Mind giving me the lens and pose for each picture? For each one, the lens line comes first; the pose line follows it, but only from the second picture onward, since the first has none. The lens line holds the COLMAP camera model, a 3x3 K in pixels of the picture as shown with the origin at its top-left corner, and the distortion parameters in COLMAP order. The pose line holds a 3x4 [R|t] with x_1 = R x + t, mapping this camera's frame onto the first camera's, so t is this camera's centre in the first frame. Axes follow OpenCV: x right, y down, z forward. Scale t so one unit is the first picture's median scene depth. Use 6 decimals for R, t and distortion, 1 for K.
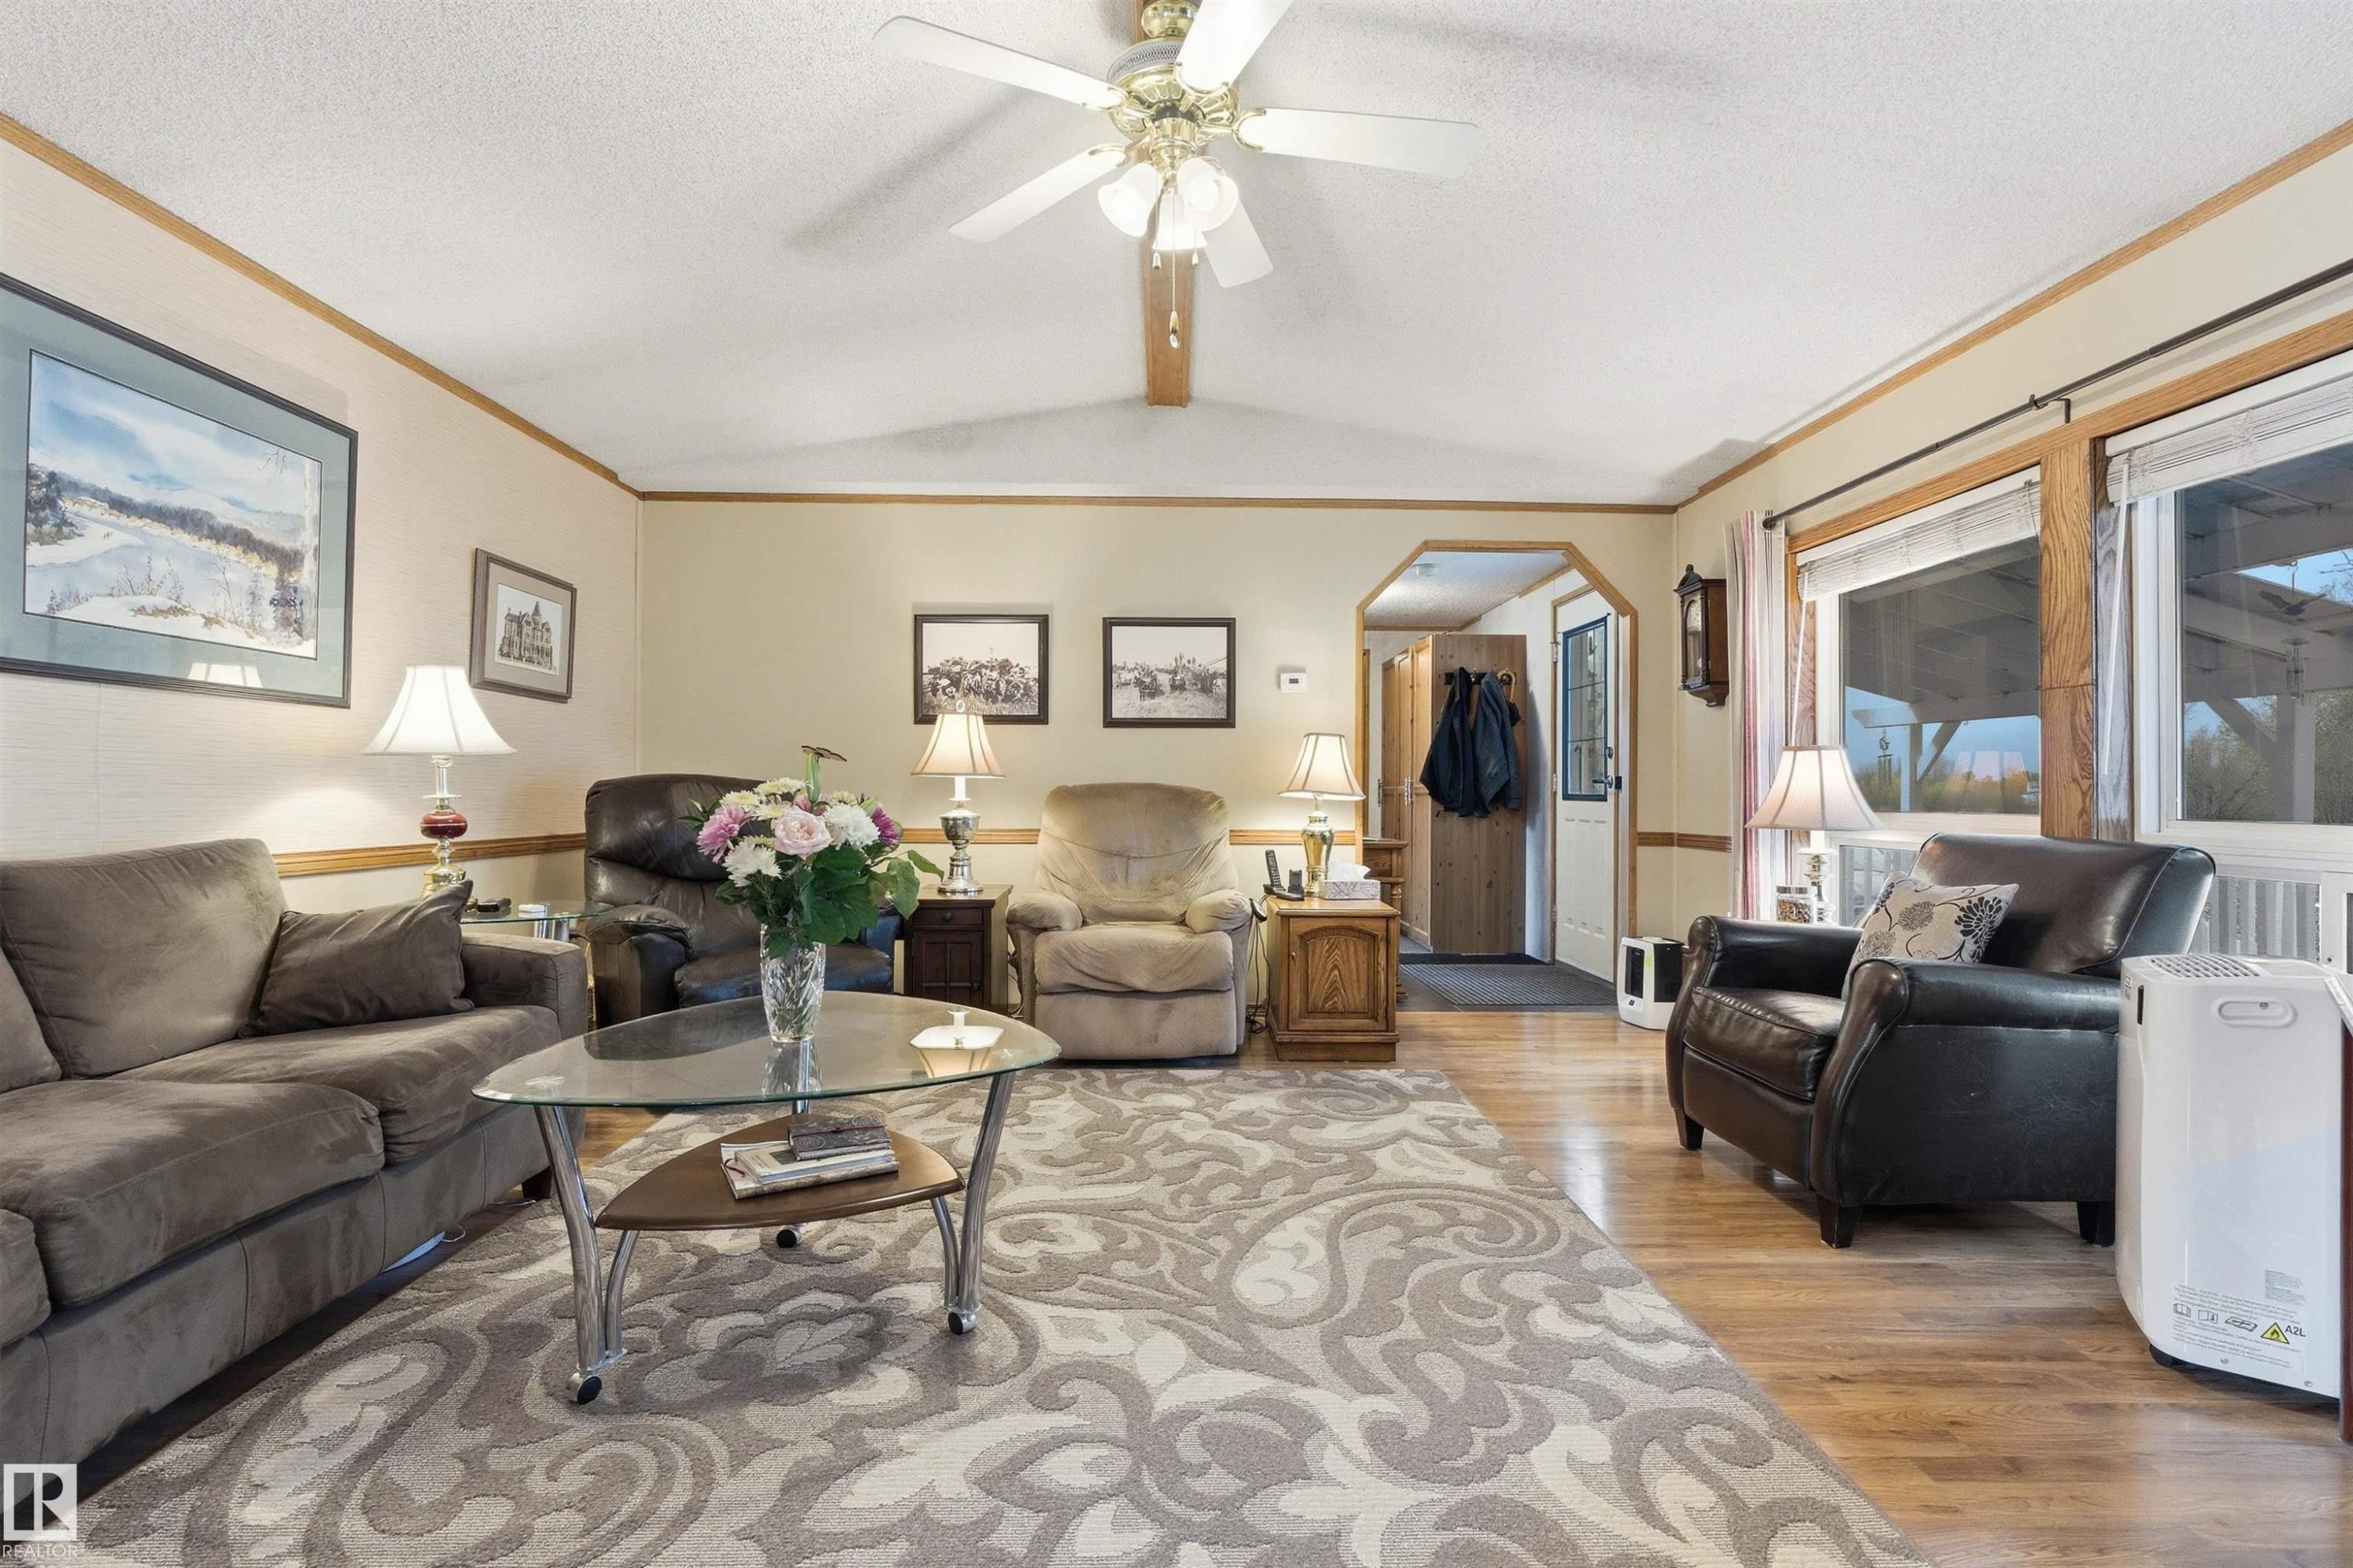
lens RADIAL K [[1088.5, 0, 1180.4], [0, 1088.5, 789.3], [0, 0, 1]] dist [-0.001019, -0.000031]
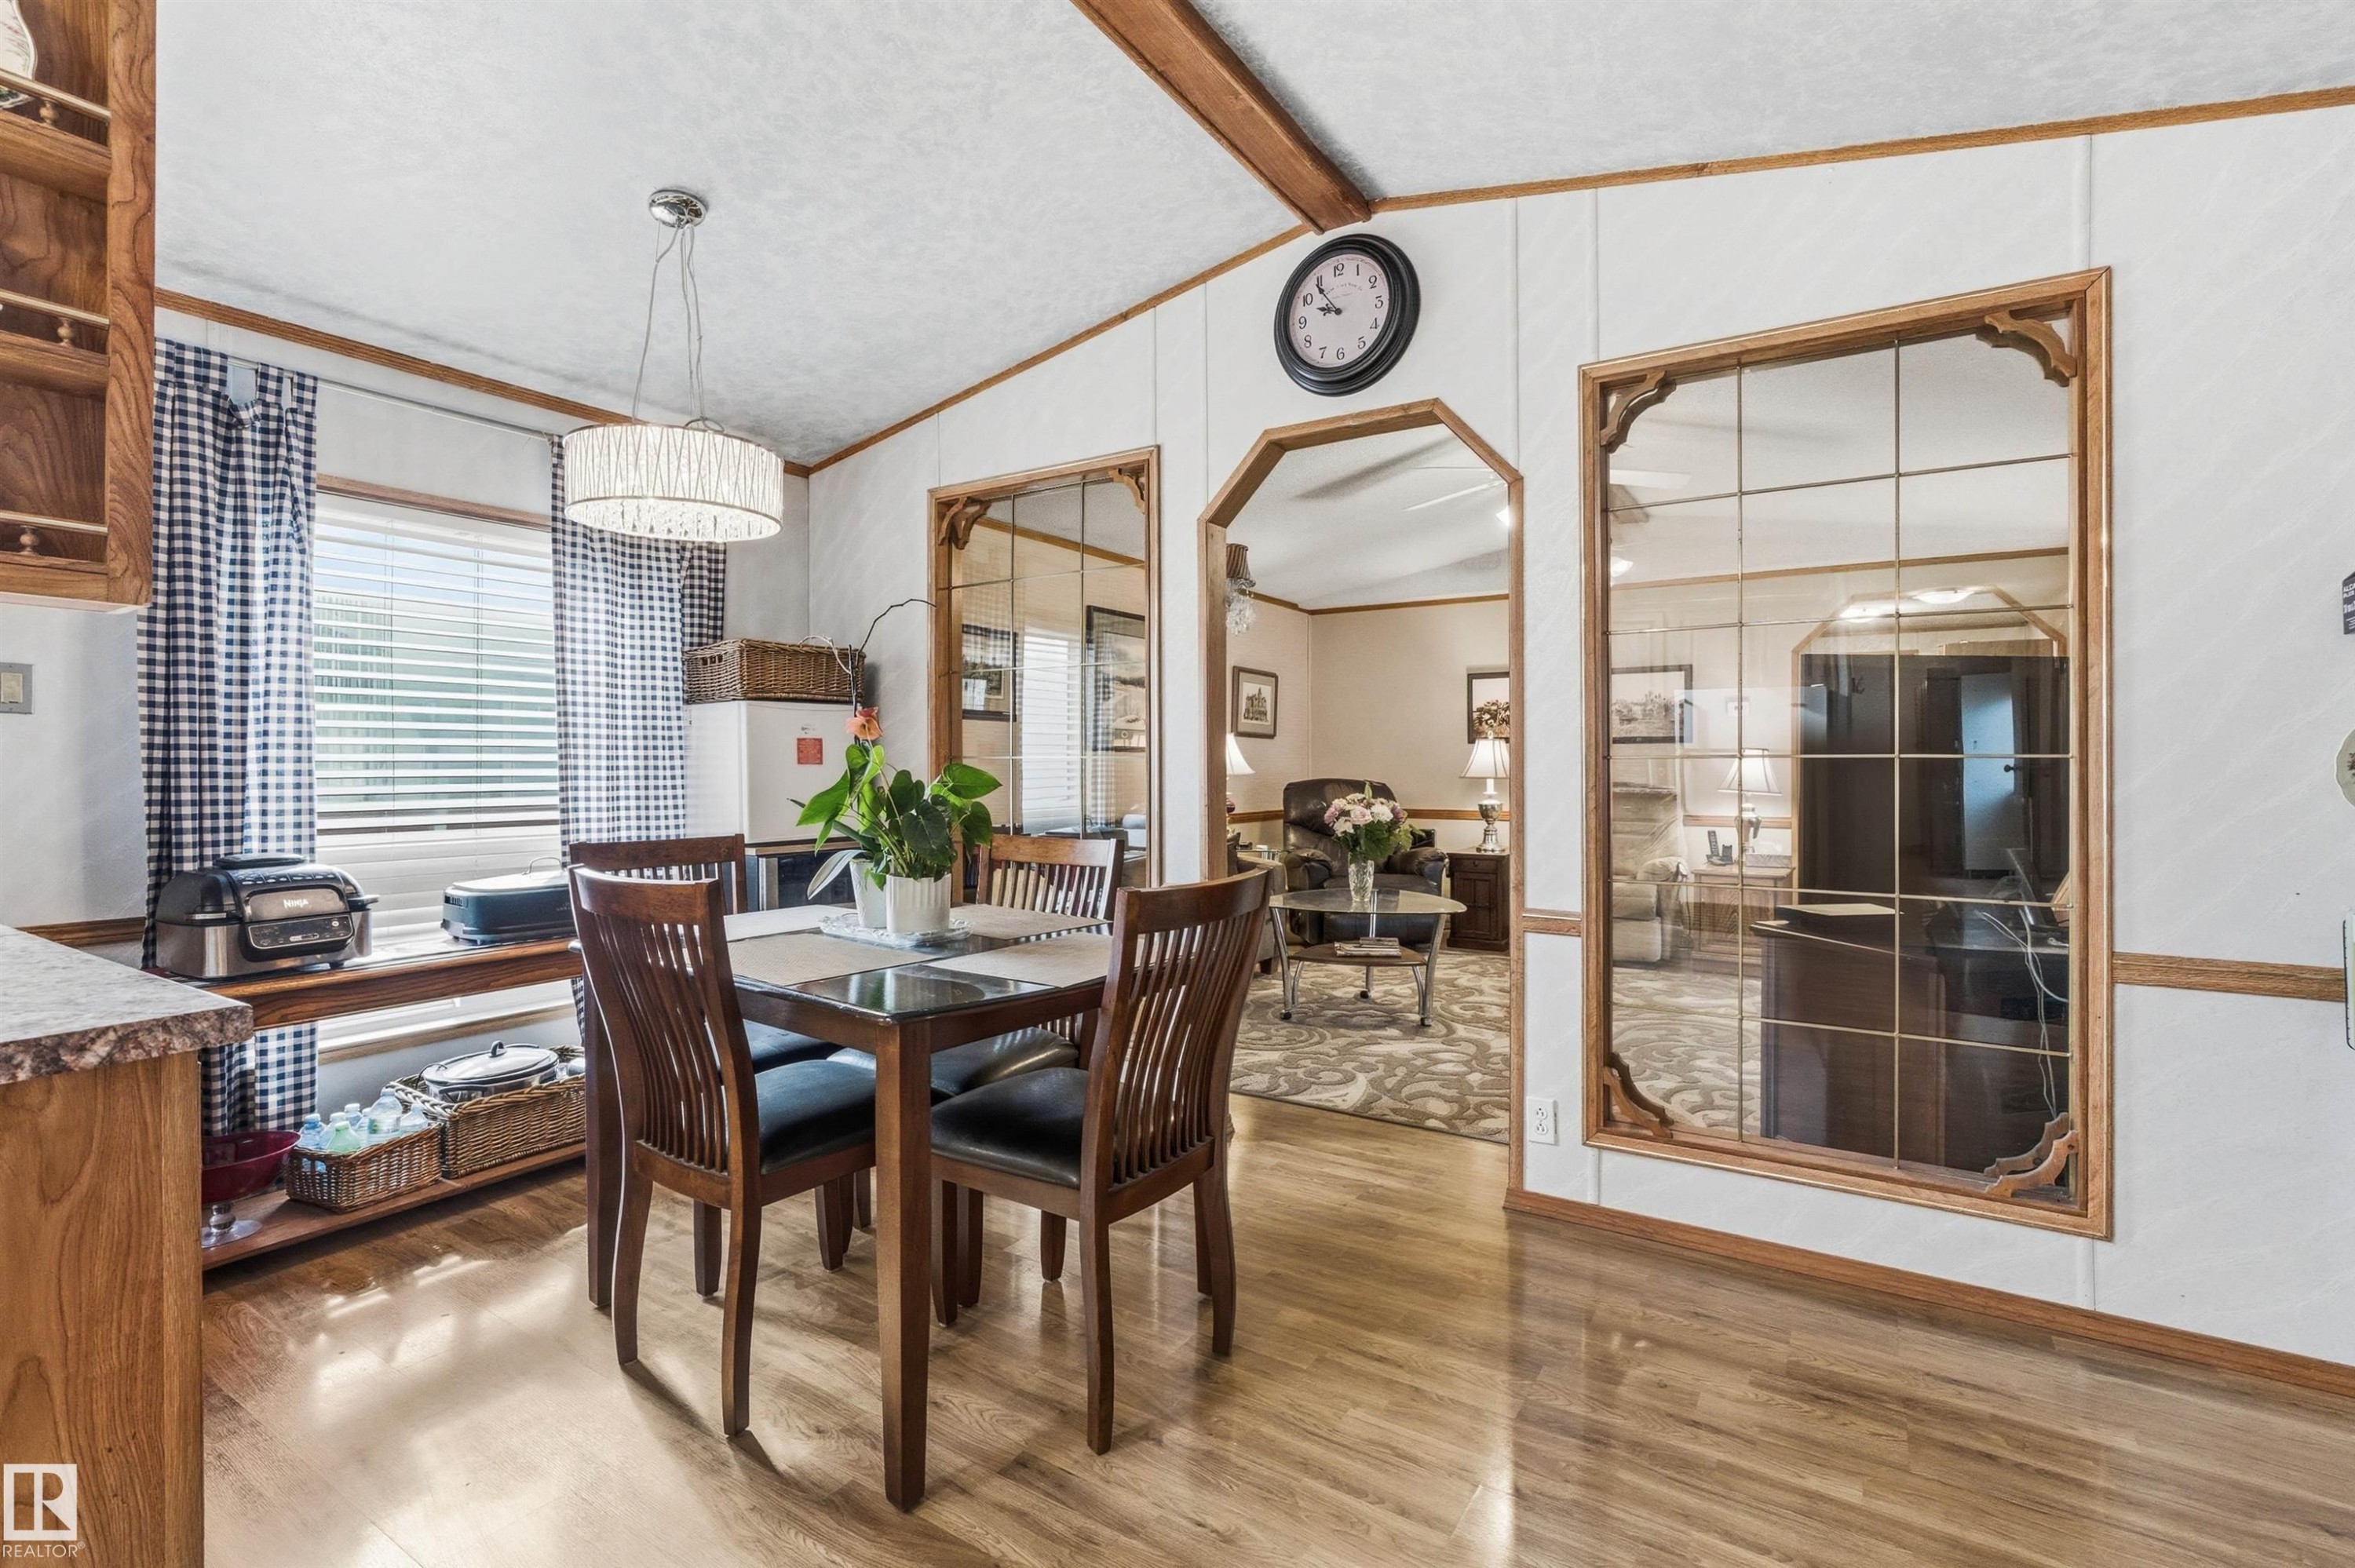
lens RADIAL K [[1064.5, 0, 1184.3], [0, 1064.5, 776.3], [0, 0, 1]] dist [-0.000623, 0.000230]
pose [[0.831872, 0.001078, -0.554967, 0.324534], [0.005474, 0.999934, 0.010148, -0.037750], [0.554941, -0.011480, 0.831811, -0.611245]]
